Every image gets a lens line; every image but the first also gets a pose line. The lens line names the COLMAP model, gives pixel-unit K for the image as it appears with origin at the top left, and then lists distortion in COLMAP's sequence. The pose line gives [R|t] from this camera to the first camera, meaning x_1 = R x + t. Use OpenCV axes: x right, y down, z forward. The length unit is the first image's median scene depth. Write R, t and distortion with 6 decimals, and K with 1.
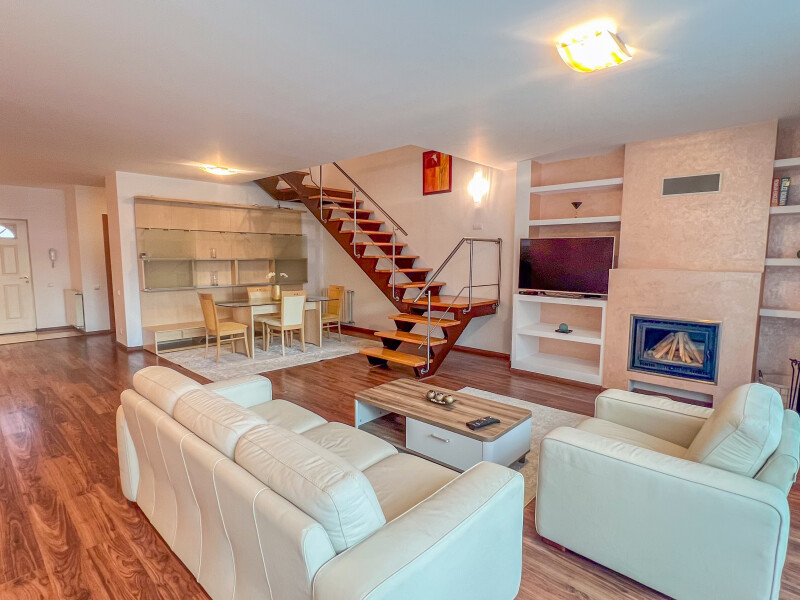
lens RADIAL K [[425.5, 0, 399.9], [0, 425.5, 302.0], [0, 0, 1]] dist [-0.006072, -0.000458]
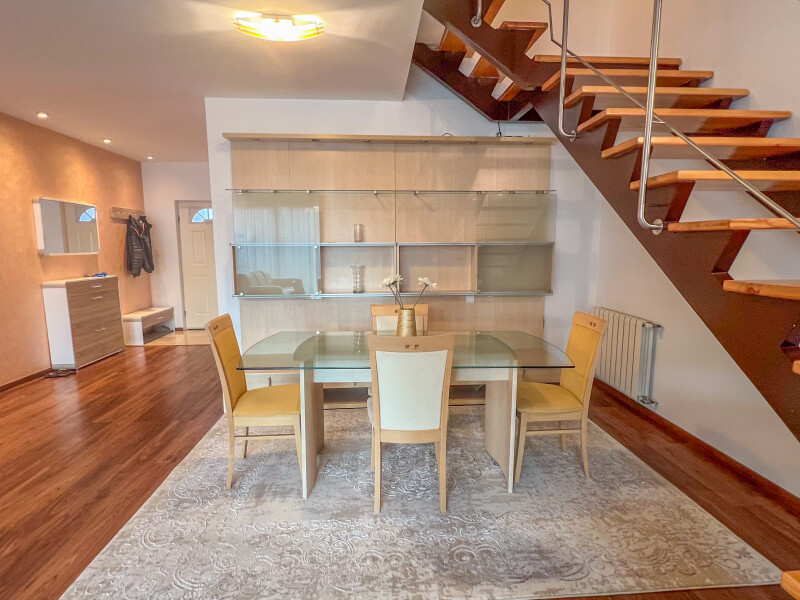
lens RADIAL K [[425.5, 0, 401.8], [0, 425.5, 303.7], [0, 0, 1]] dist [-0.006072, -0.000458]
pose [[0.737303, 0.082758, -0.670474, -0.045675], [-0.066682, 0.996537, 0.049675, -0.088260], [0.672263, 0.008083, 0.740268, 1.001711]]
